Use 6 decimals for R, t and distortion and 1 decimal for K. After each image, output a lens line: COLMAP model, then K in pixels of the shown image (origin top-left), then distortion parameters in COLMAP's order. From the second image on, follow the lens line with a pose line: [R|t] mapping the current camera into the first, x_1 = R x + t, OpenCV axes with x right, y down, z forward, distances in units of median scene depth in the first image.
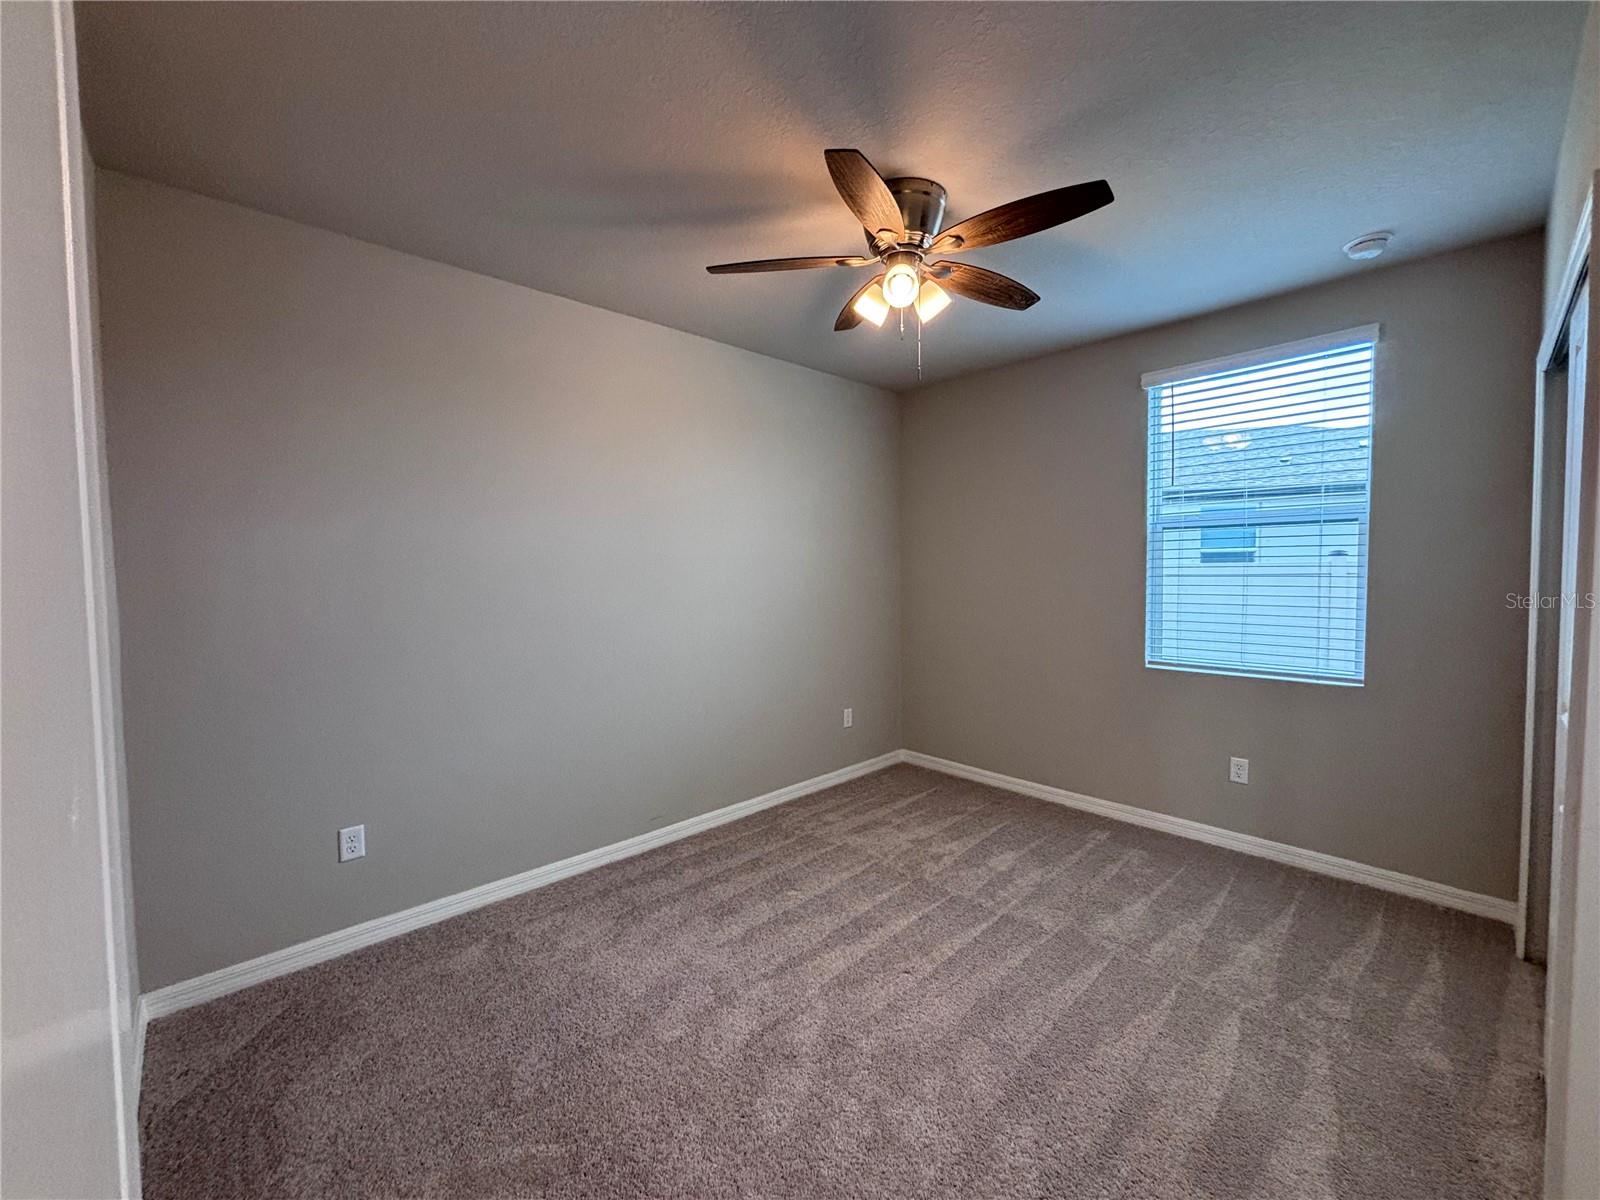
lens RADIAL K [[644.3, 0, 801.0], [0, 644.3, 599.7], [0, 0, 1]] dist [0.002546, 0.000892]
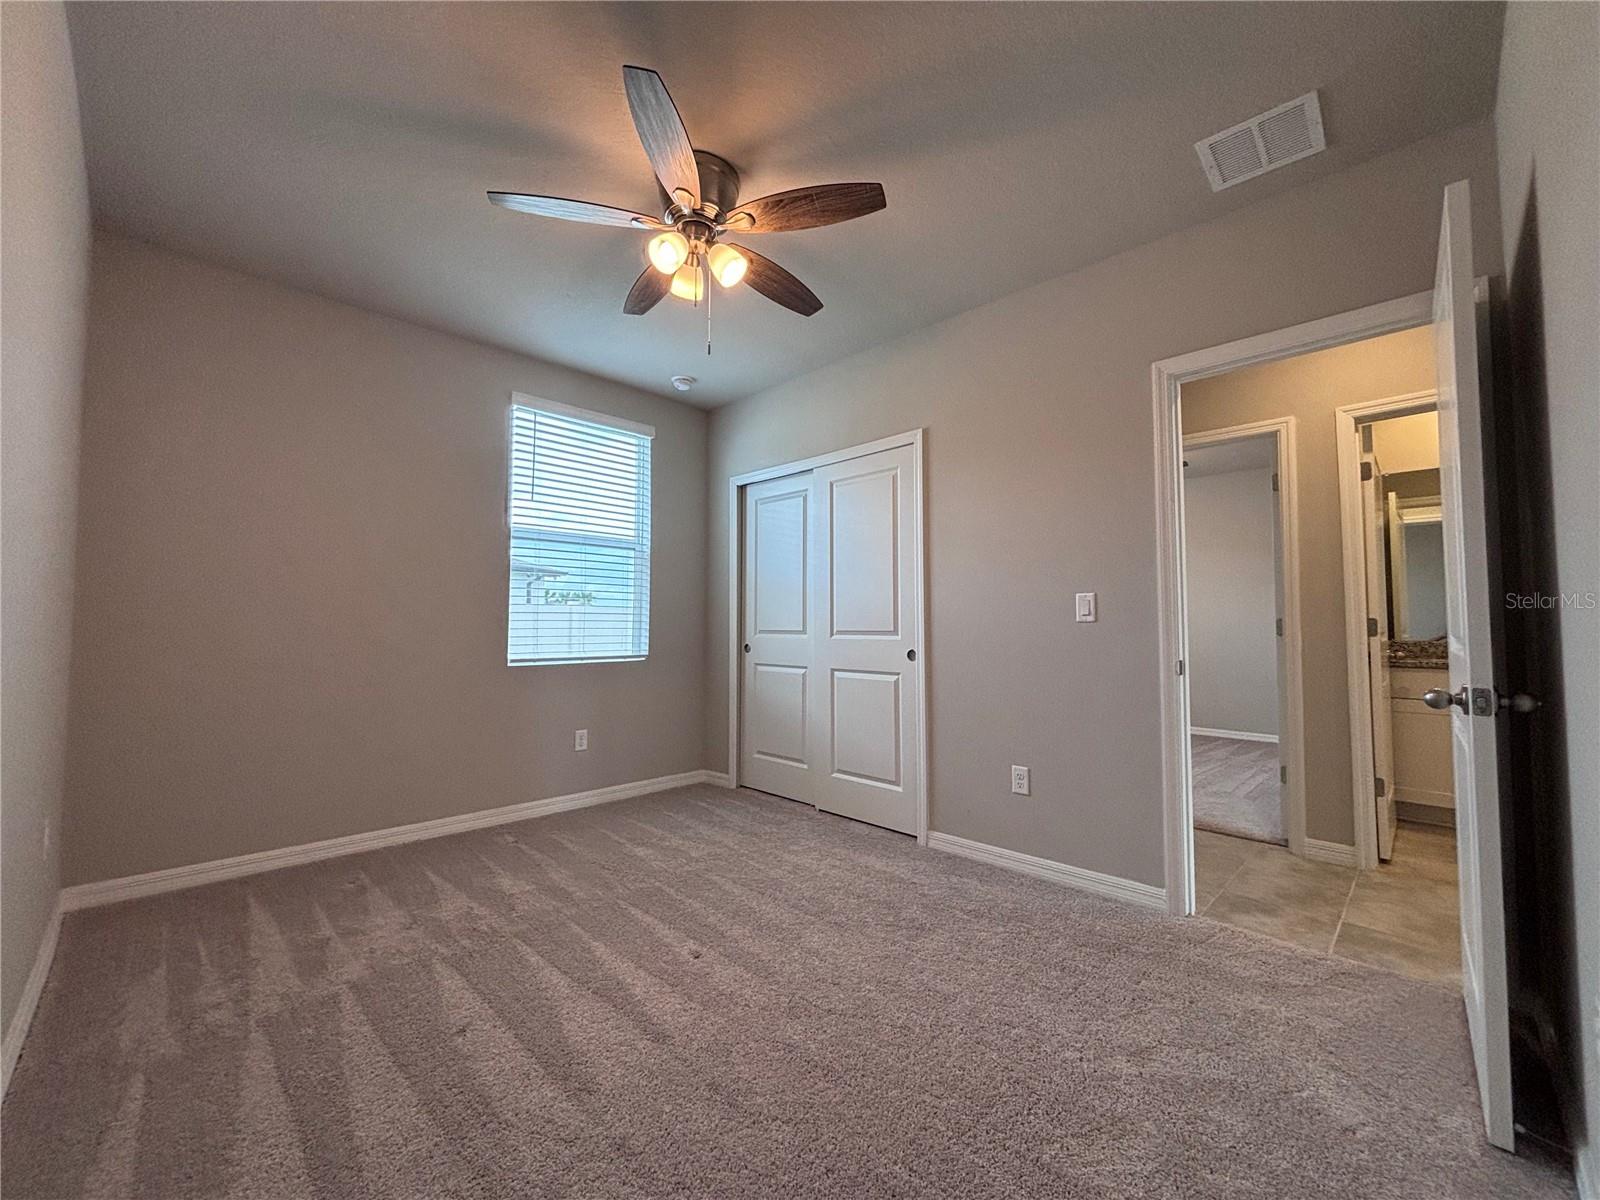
lens RADIAL K [[644.3, 0, 801.0], [0, 644.3, 599.7], [0, 0, 1]] dist [0.002546, 0.000892]
pose [[-0.029184, 0.053992, 0.998115, -0.564774], [0.045367, 0.997583, -0.052637, 0.079689], [-0.998544, 0.043746, -0.031563, 0.596174]]
